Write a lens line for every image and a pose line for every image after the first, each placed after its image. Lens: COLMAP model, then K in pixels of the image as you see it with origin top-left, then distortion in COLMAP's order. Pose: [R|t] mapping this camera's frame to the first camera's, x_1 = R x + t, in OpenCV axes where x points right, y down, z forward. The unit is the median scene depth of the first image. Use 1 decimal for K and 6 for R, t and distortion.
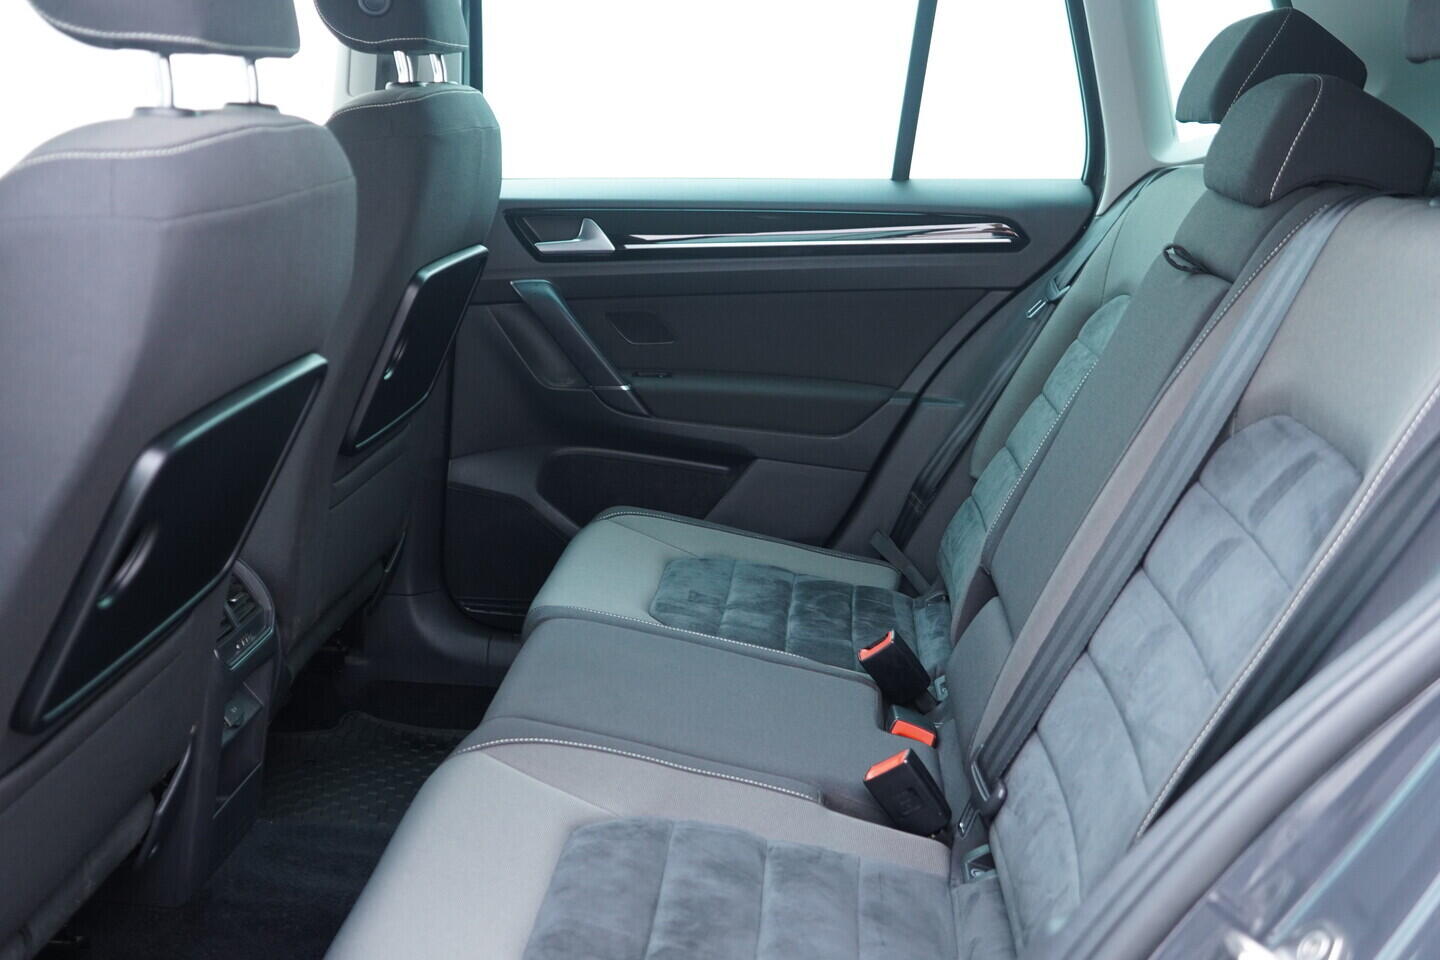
lens RADIAL K [[1535.4, 0, 720.0], [0, 1535.4, 480.0], [0, 0, 1]] dist [-0.010011, 0.015991]
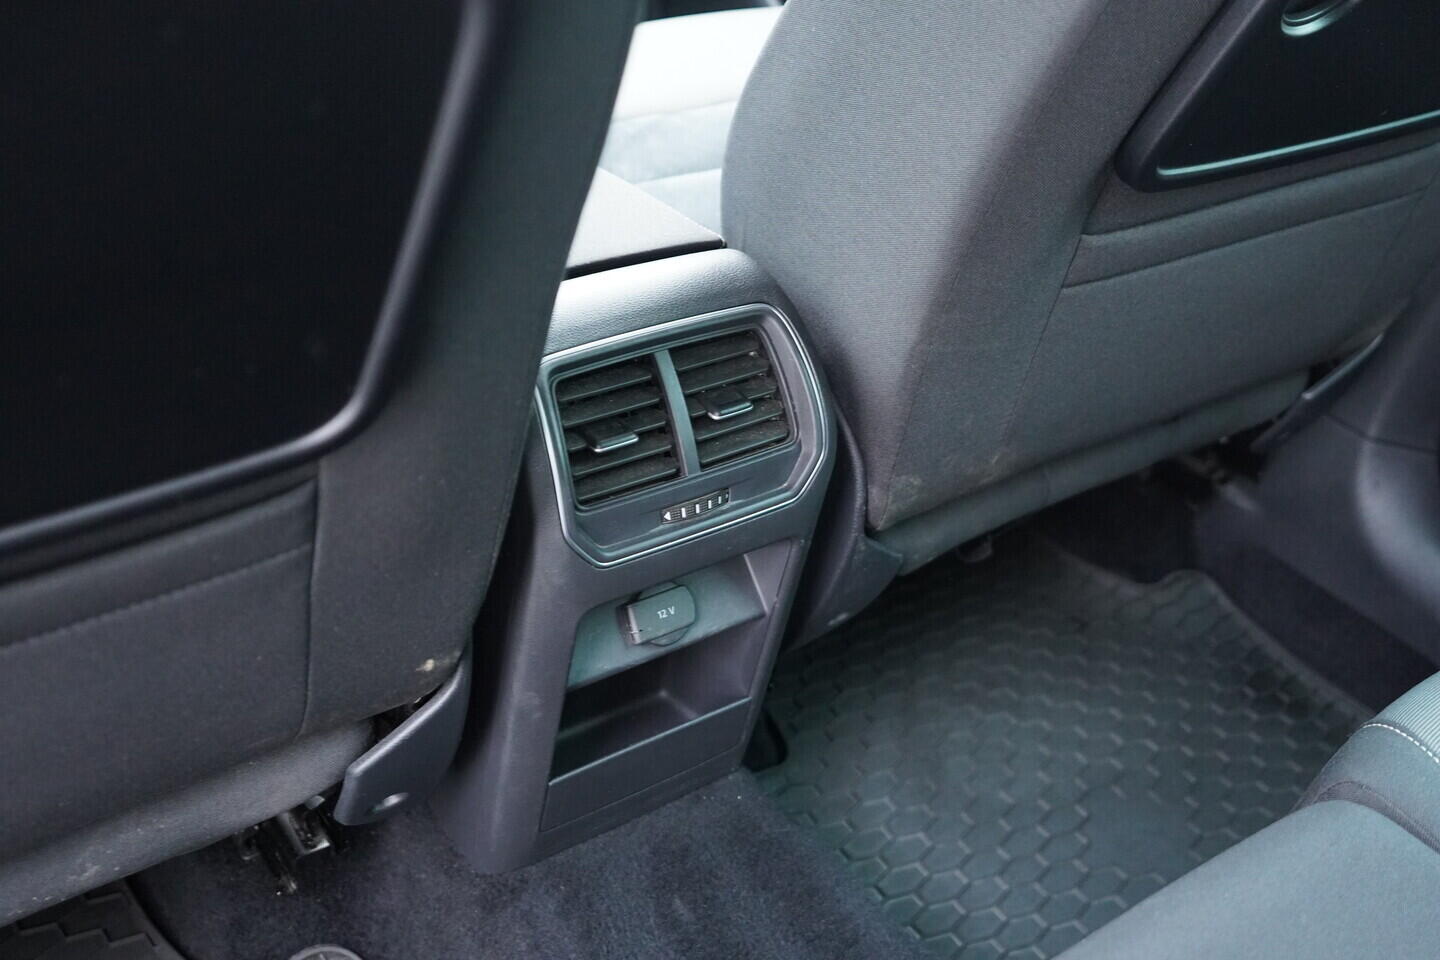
lens RADIAL K [[1532.8, 0, 799.6], [0, 1532.8, 476.7], [0, 0, 1]] dist [0.001371, 0.004094]
pose [[0.662035, 0.464963, -0.587809, -0.016843], [-0.277126, 0.880578, 0.384426, -0.082028], [0.696355, -0.091607, 0.711827, 0.618661]]
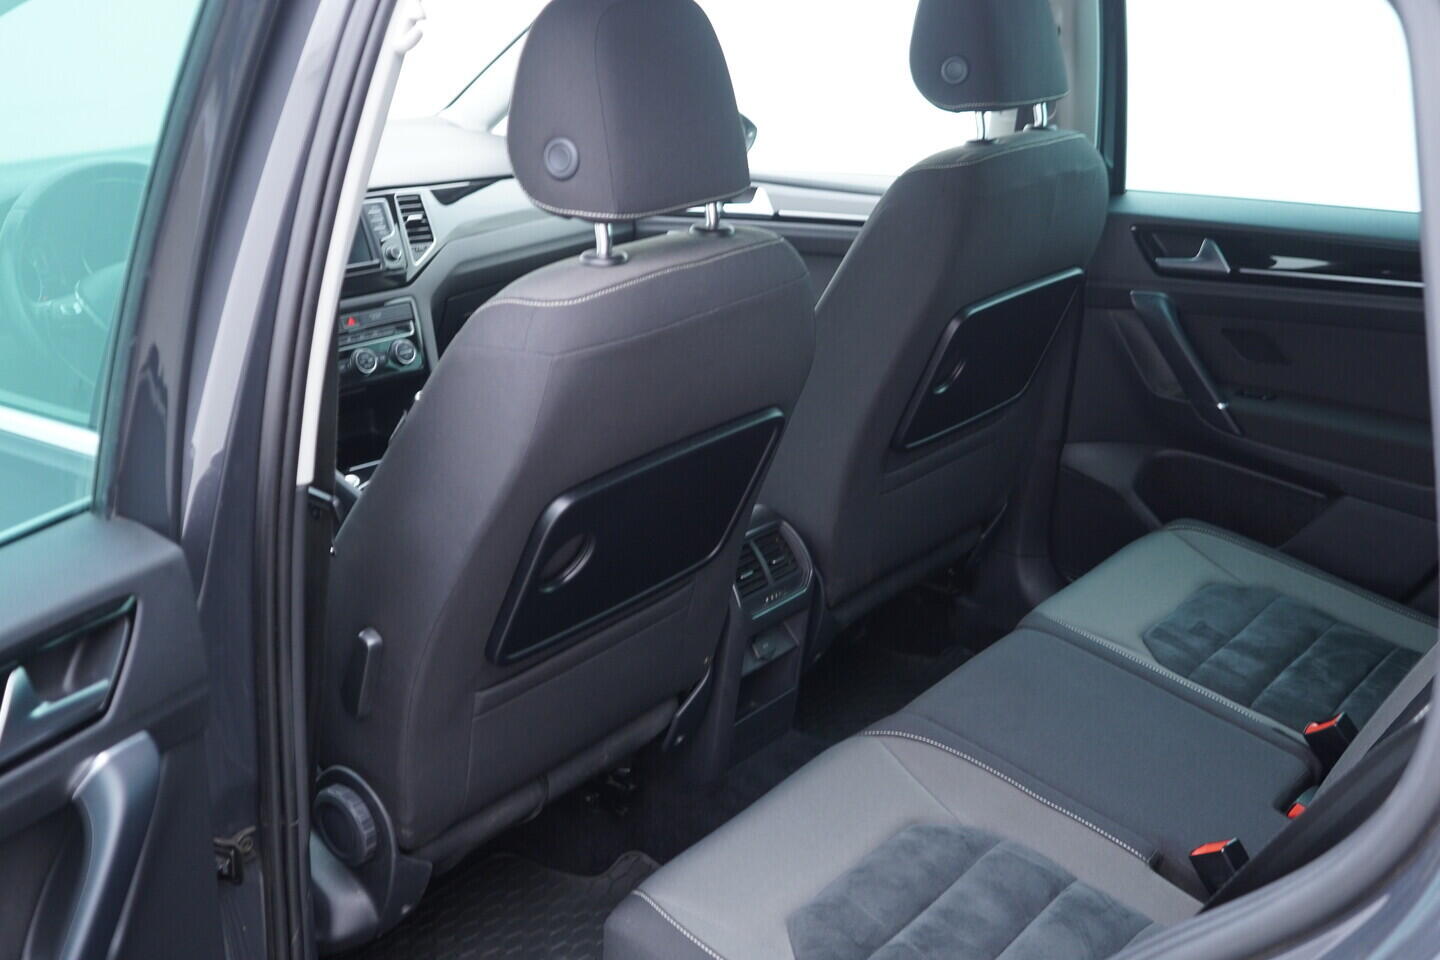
lens RADIAL K [[1535.4, 0, 720.0], [0, 1535.4, 480.0], [0, 0, 1]] dist [-0.010011, 0.015991]
pose [[0.810049, 0.172226, -0.560499, 0.310574], [-0.113338, 0.983854, 0.138512, -0.142548], [0.575305, -0.048676, 0.816489, -0.049433]]
